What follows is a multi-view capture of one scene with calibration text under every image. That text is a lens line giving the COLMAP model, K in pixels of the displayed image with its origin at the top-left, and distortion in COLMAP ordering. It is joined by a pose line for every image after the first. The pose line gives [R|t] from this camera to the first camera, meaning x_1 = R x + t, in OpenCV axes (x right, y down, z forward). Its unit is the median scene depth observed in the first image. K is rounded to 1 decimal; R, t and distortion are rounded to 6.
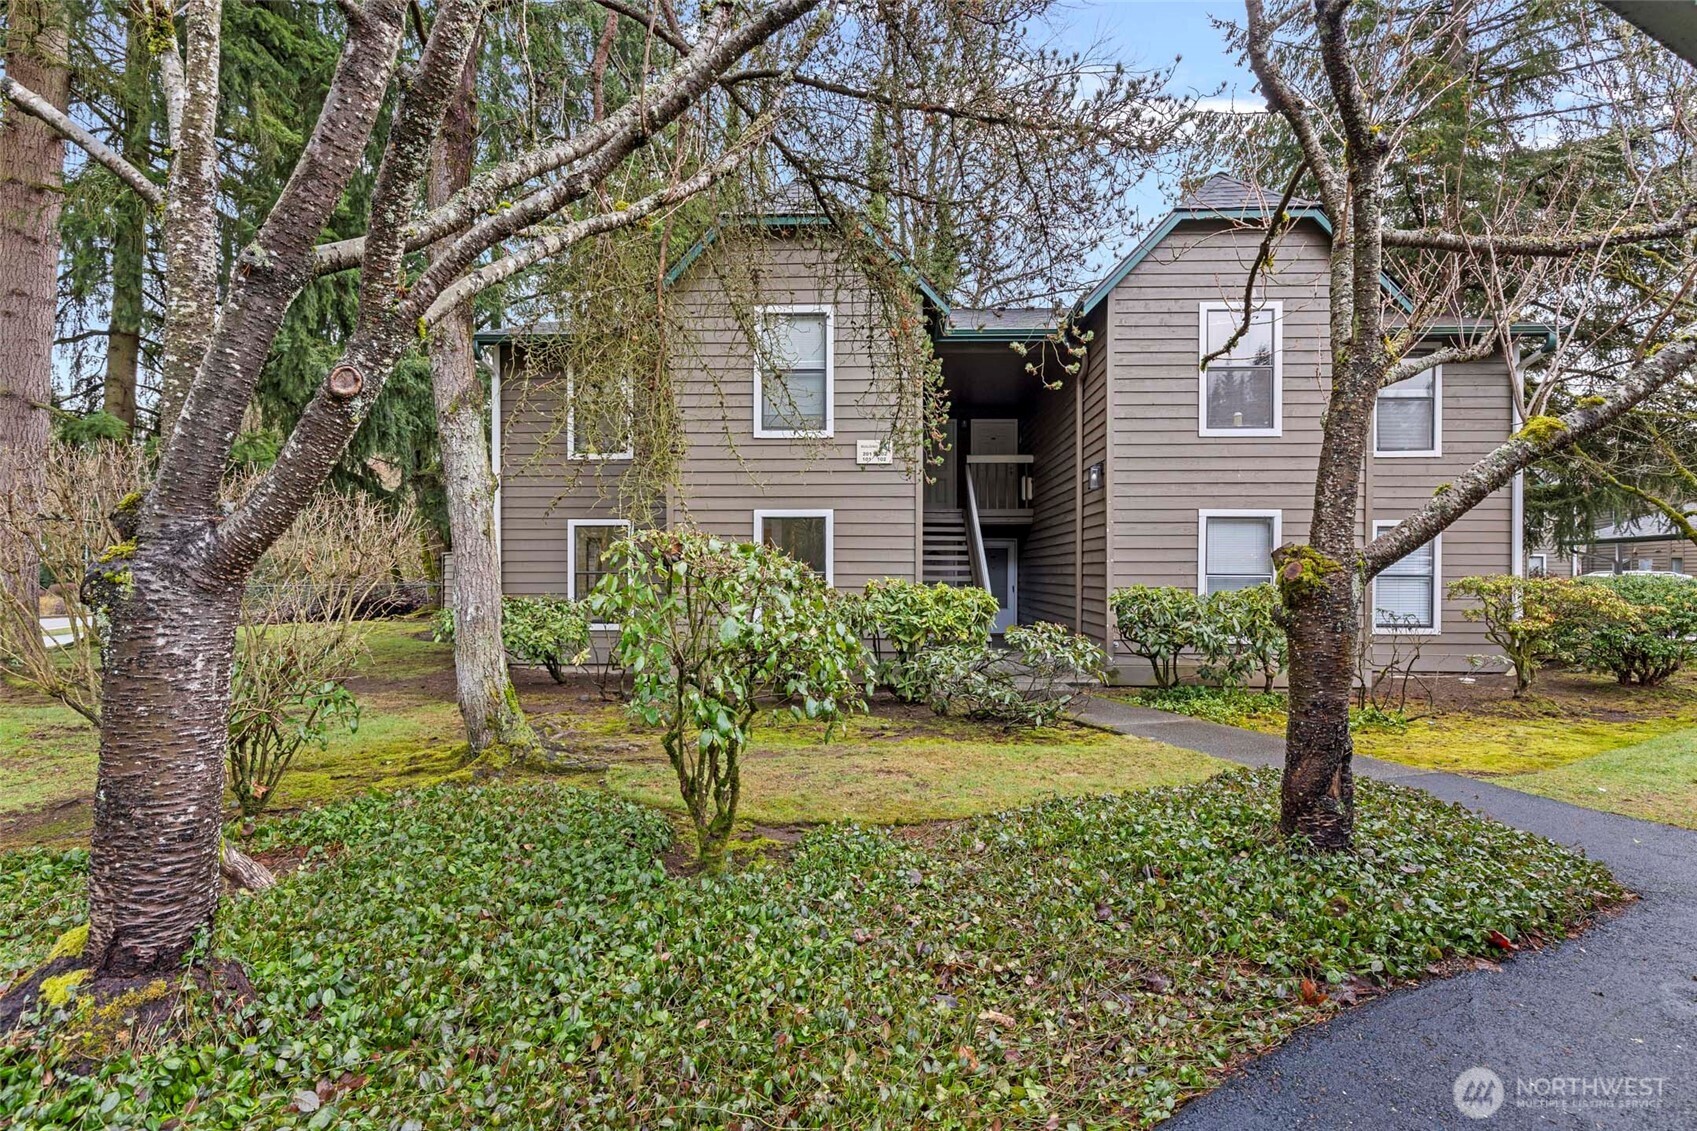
lens RADIAL K [[804.7, 0, 846.5], [0, 804.7, 564.4], [0, 0, 1]] dist [-0.021963, 0.000123]
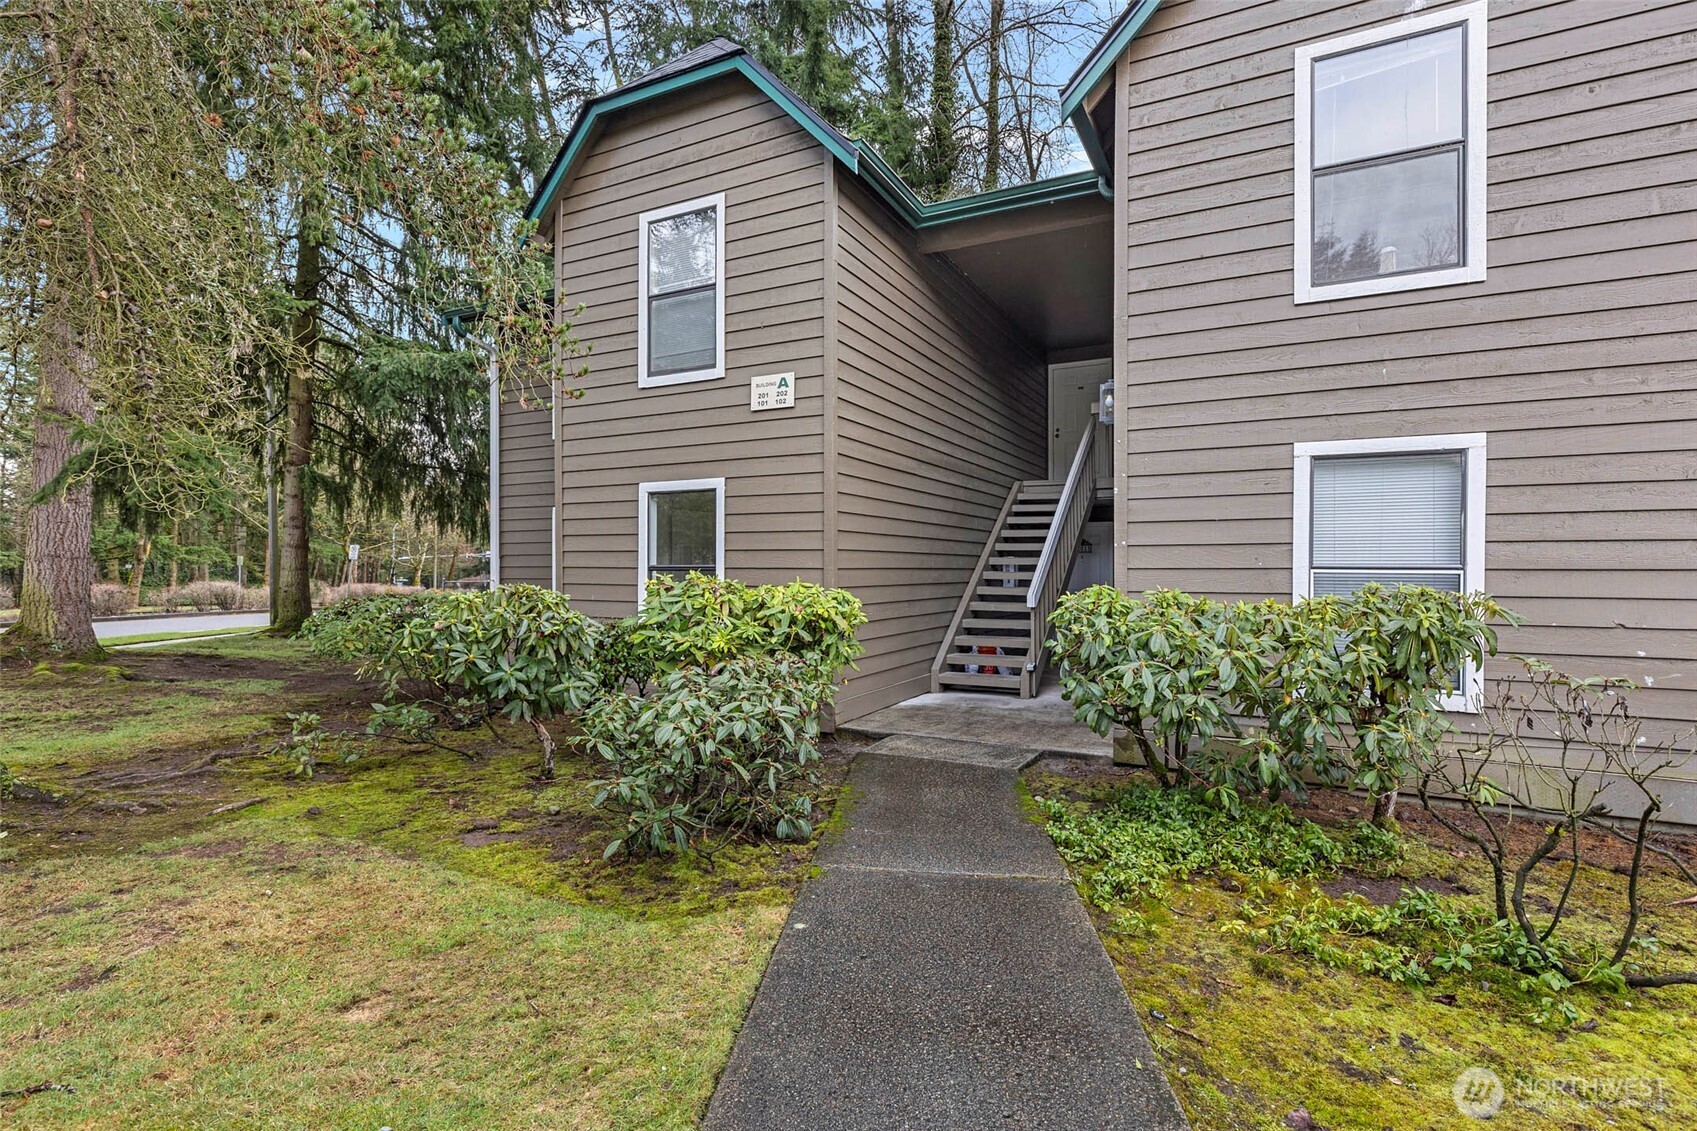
lens RADIAL K [[804.7, 0, 854.1], [0, 804.7, 565.7], [0, 0, 1]] dist [-0.021963, 0.000123]
pose [[0.908414, -0.001596, -0.418068, 0.387330], [0.001513, 0.999999, -0.000530, 0.010761], [0.418069, -0.000152, 0.908415, 0.397896]]
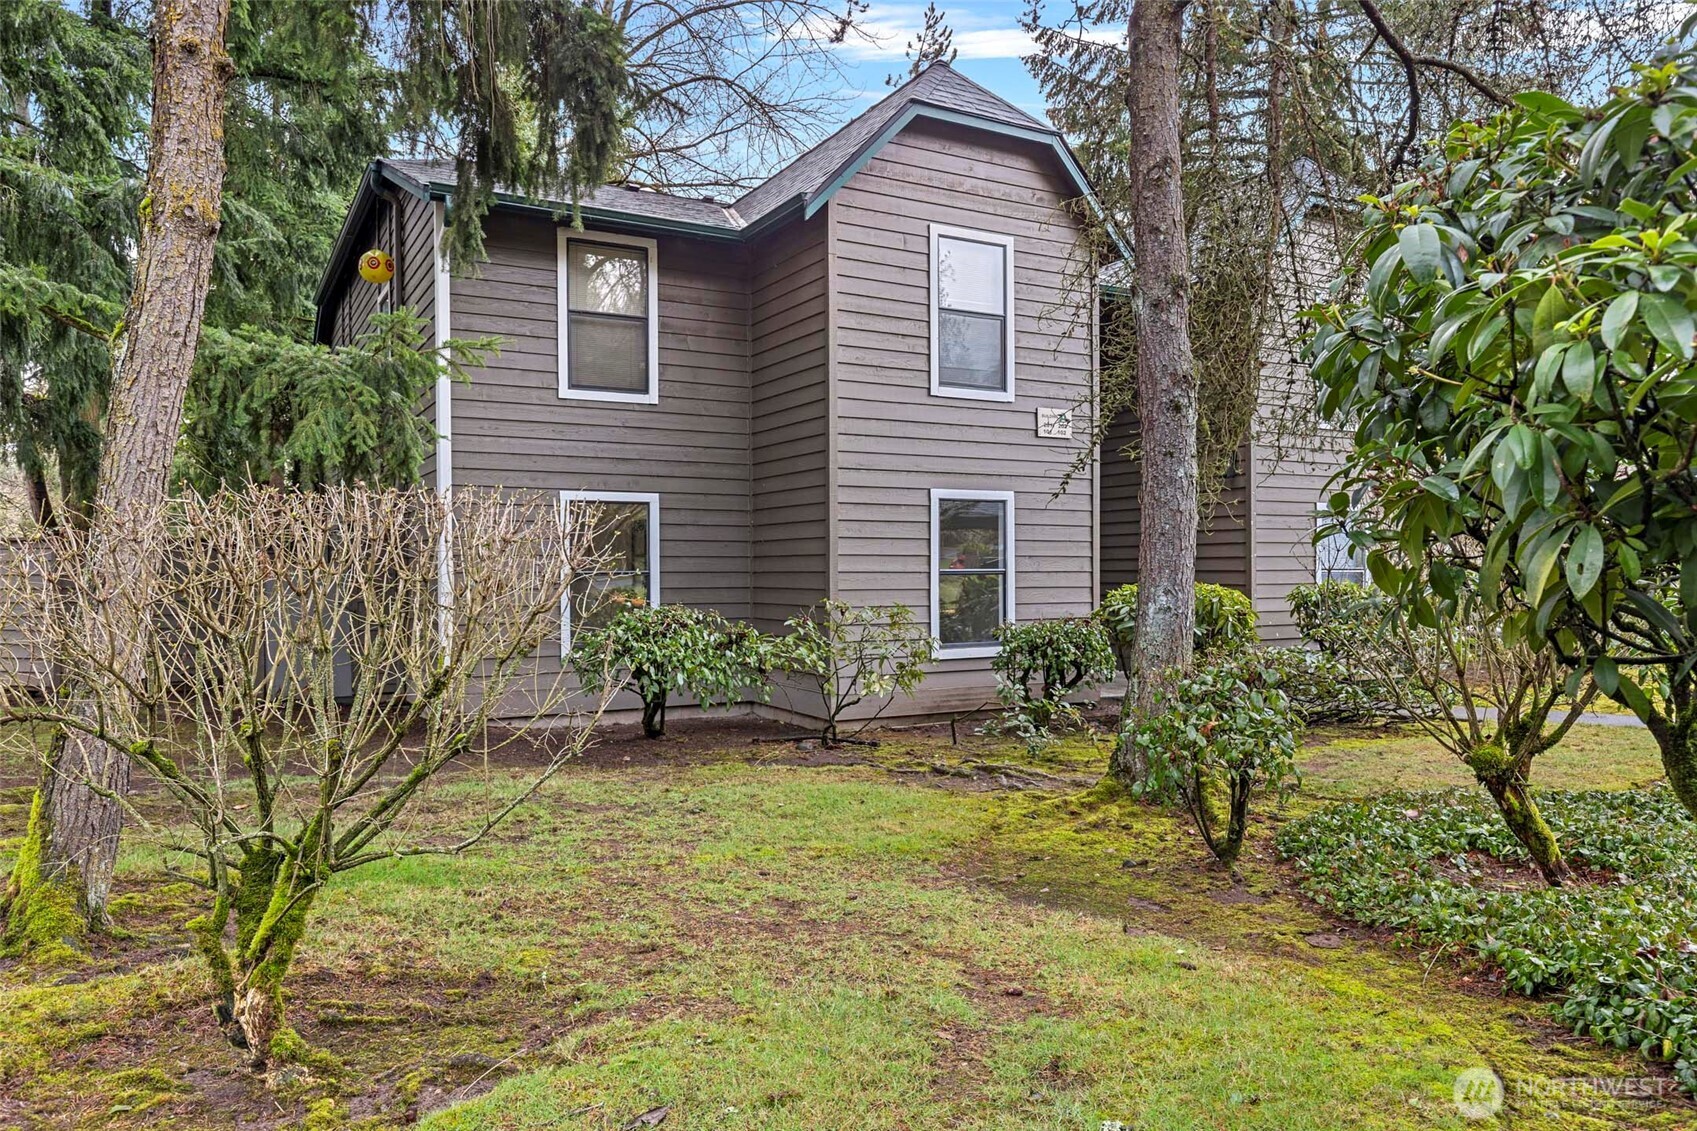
lens RADIAL K [[1209.7, 0, 851.6], [0, 1209.7, 569.4], [0, 0, 1]] dist [0.005614, 0.000433]
pose [[0.859294, -0.007876, 0.511422, -0.777015], [0.003030, 0.999942, 0.010309, -0.003192], [-0.511473, -0.007309, 0.859268, 0.041231]]
